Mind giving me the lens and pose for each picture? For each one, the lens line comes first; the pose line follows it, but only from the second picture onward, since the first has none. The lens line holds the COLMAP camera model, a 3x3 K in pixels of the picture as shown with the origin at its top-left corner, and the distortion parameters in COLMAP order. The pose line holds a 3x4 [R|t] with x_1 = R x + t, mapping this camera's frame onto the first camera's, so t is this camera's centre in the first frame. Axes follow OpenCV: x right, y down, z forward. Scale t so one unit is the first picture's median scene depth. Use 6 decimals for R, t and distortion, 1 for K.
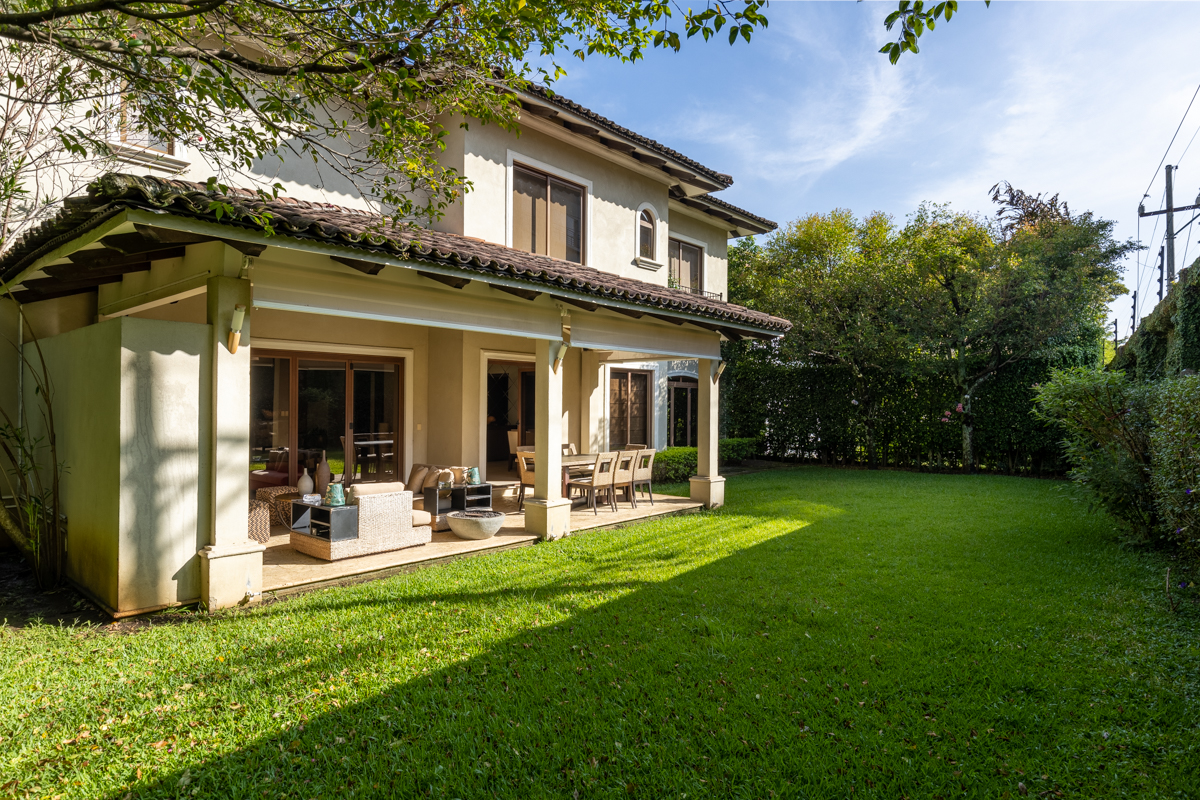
lens RADIAL K [[676.5, 0, 600.0], [0, 676.5, 400.0], [0, 0, 1]] dist [0.002099, 0.000000]
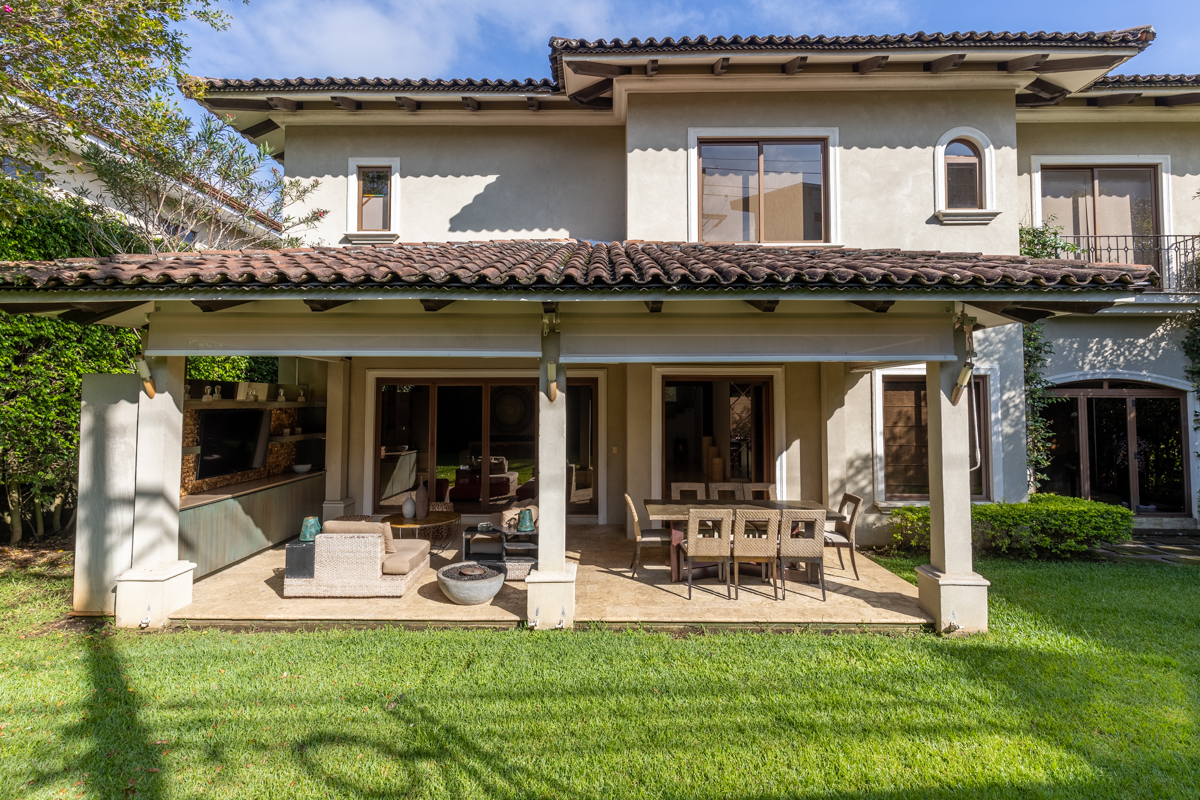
lens RADIAL K [[562.5, 0, 600.0], [0, 562.5, 400.0], [0, 0, 1]] dist [0.000404, -0.010181]
pose [[0.651993, -0.056017, -0.756153, 0.237139], [0.016729, 0.998087, -0.059515, 0.001553], [0.758040, 0.026154, 0.651683, 0.381355]]
